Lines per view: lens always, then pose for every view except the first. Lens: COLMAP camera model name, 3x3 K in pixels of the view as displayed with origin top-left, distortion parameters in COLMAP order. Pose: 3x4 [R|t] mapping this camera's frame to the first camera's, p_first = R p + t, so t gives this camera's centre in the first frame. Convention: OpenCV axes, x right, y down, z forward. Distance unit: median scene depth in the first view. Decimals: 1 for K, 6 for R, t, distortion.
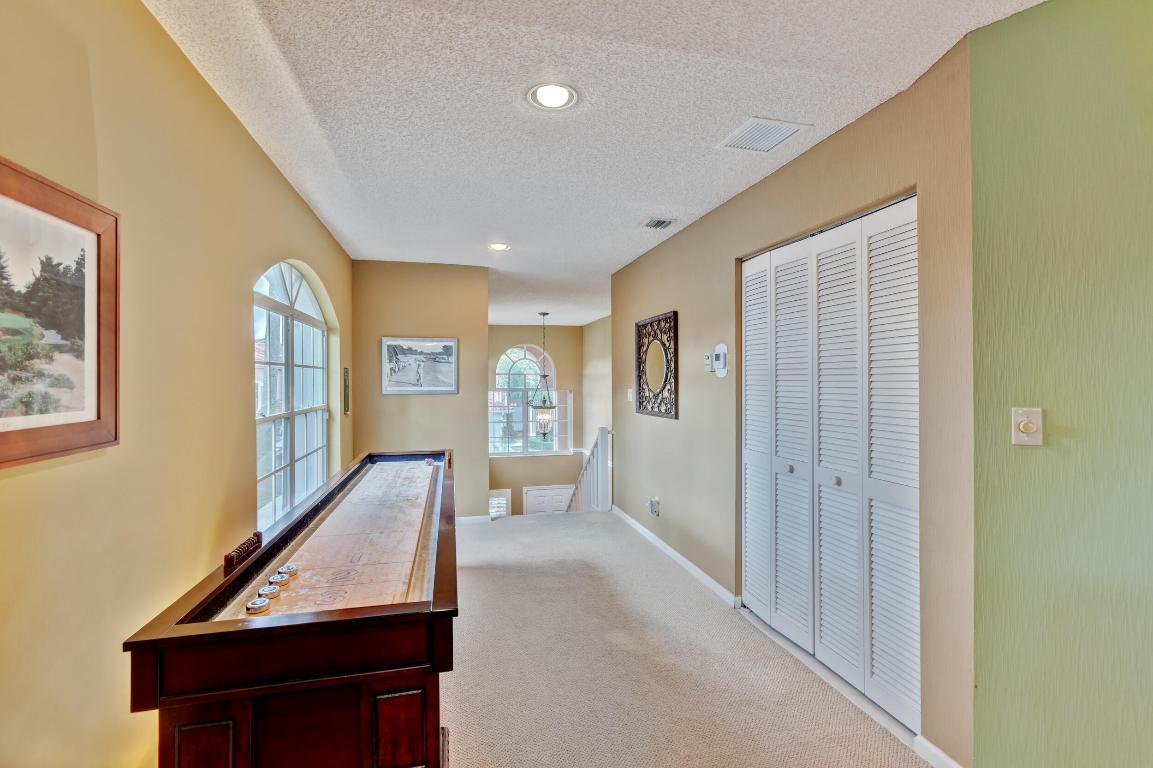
lens RADIAL K [[524.3, 0, 591.6], [0, 524.3, 380.5], [0, 0, 1]] dist [-0.000603, 0.009439]
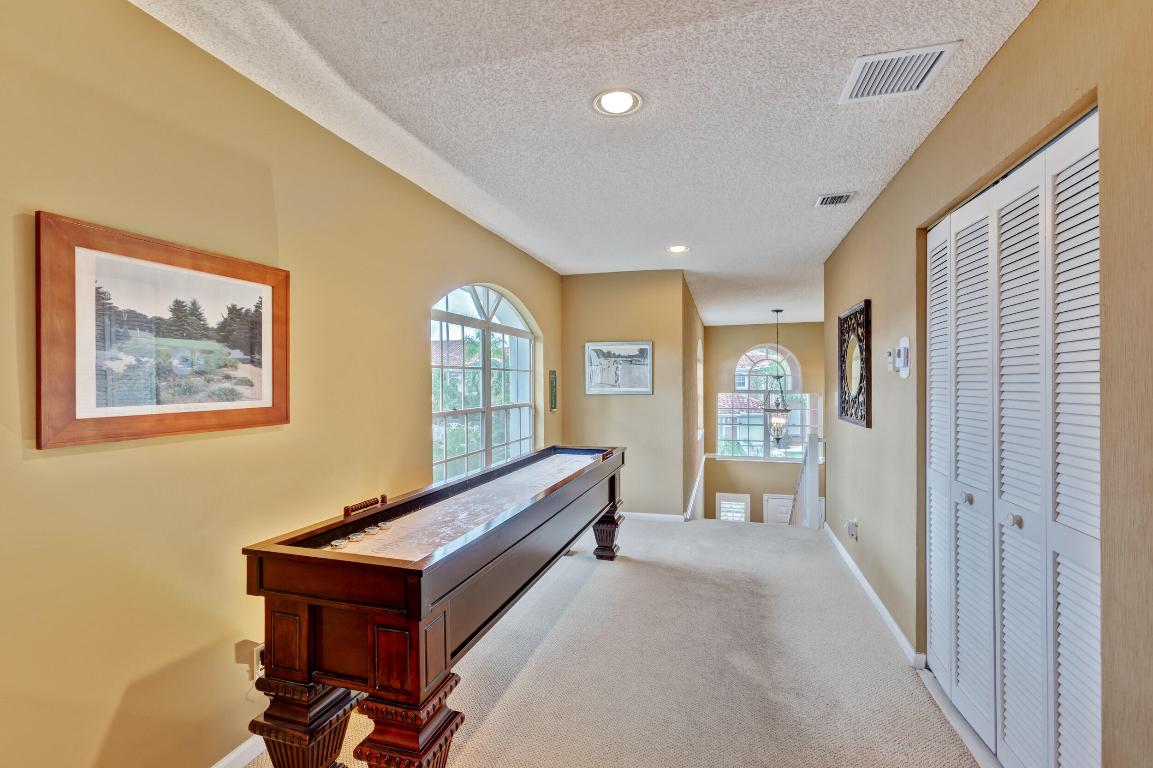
lens RADIAL K [[524.3, 0, 585.1], [0, 524.3, 383.8], [0, 0, 1]] dist [-0.000603, 0.009439]
pose [[0.861670, 0.003421, -0.507458, 0.248051], [-0.001523, 0.999990, 0.004154, 0.000101], [0.507467, -0.002807, 0.861667, 0.056721]]
